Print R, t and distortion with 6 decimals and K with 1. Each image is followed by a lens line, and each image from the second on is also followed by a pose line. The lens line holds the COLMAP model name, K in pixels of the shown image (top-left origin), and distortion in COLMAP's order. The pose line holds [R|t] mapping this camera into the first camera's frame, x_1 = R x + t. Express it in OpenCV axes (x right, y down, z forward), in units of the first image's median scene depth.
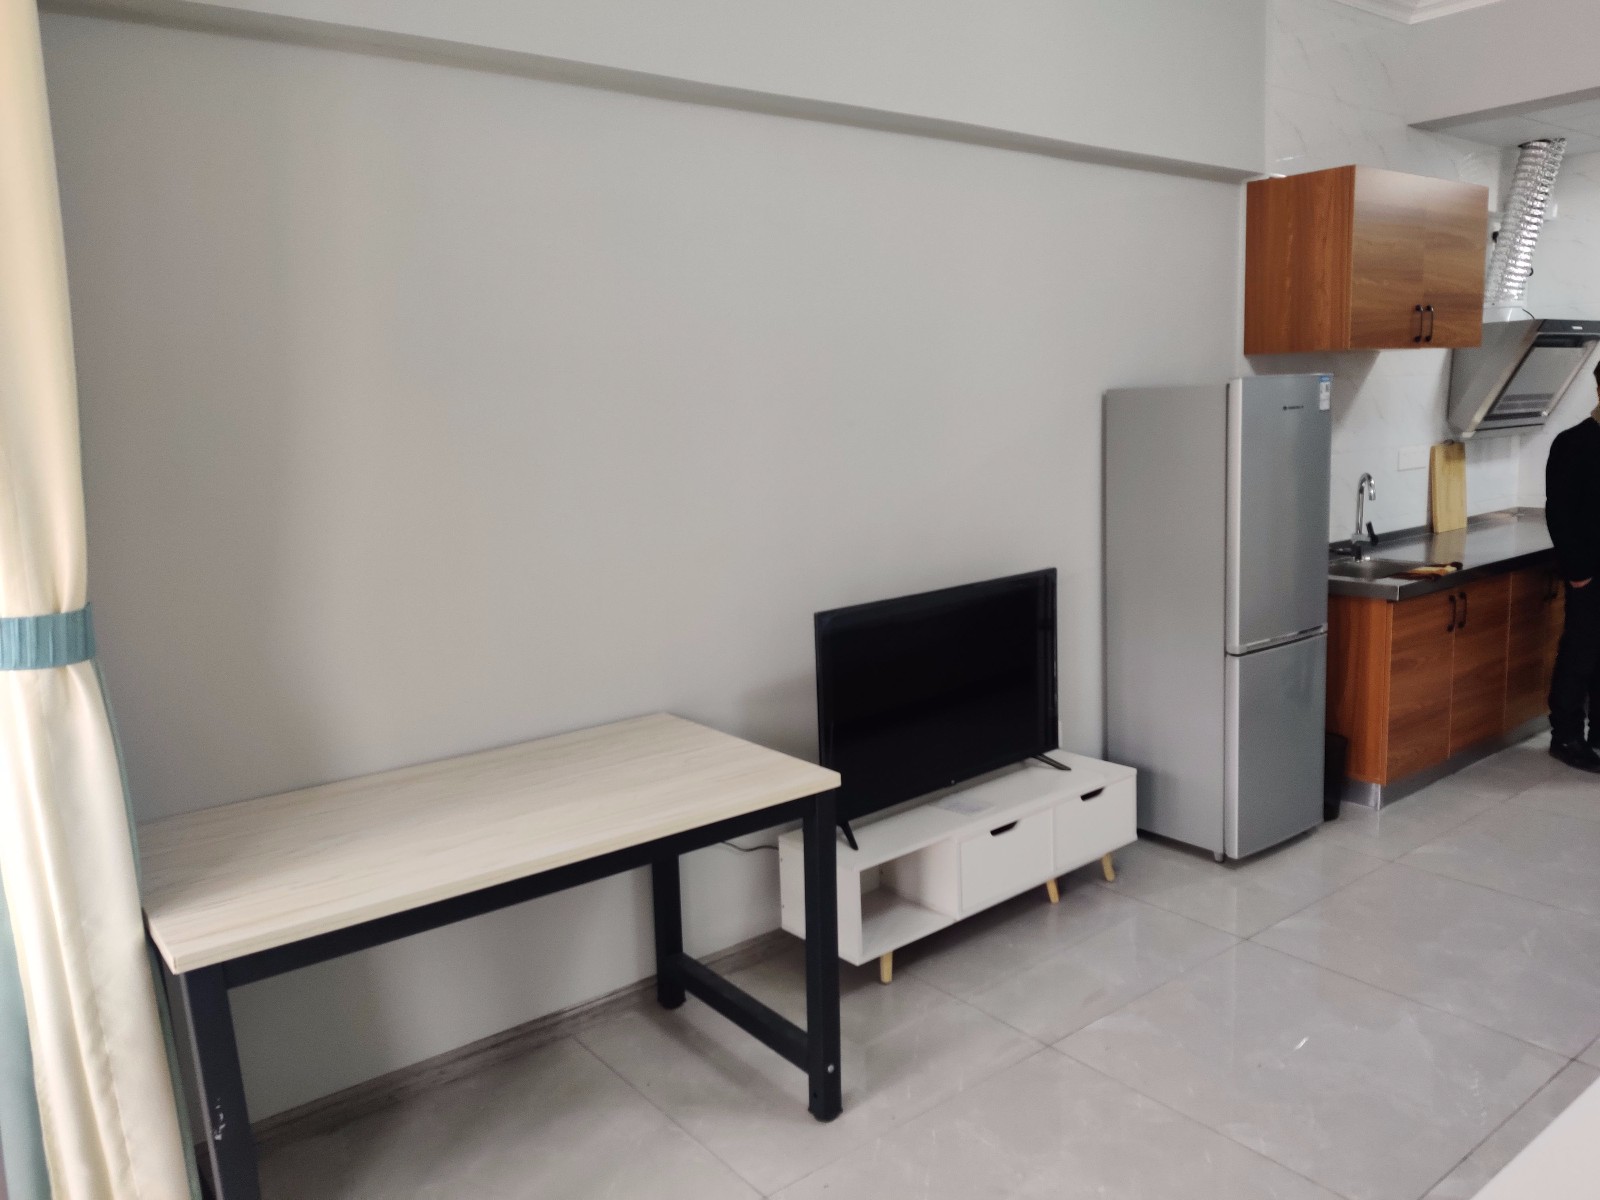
lens RADIAL K [[1190.1, 0, 800.0], [0, 1190.1, 600.0], [0, 0, 1]] dist [0.002038, 0.000552]
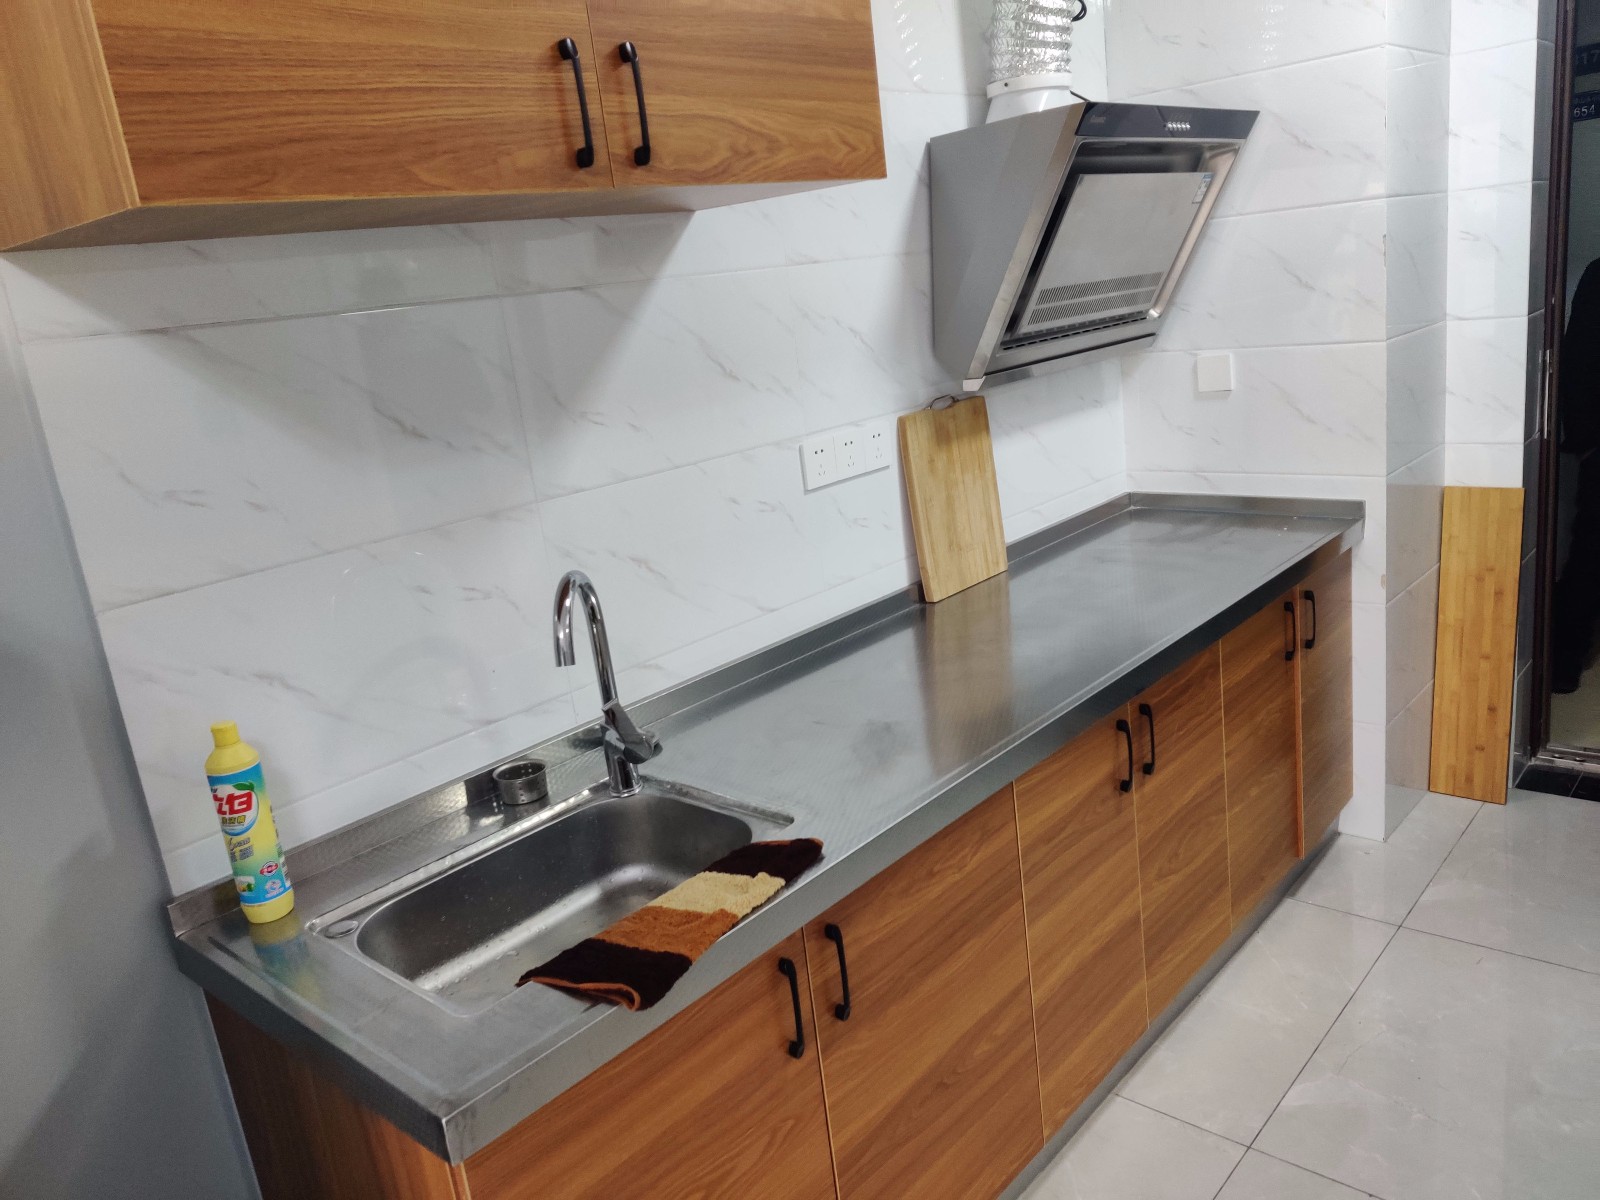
lens RADIAL K [[1208.9, 0, 800.0], [0, 1208.9, 600.0], [0, 0, 1]] dist [0.047547, 0.001038]
pose [[0.980148, -0.116730, 0.160260, 0.409300], [0.103203, 0.990552, 0.090305, -0.105472], [-0.169287, -0.071973, 0.982935, 0.546961]]
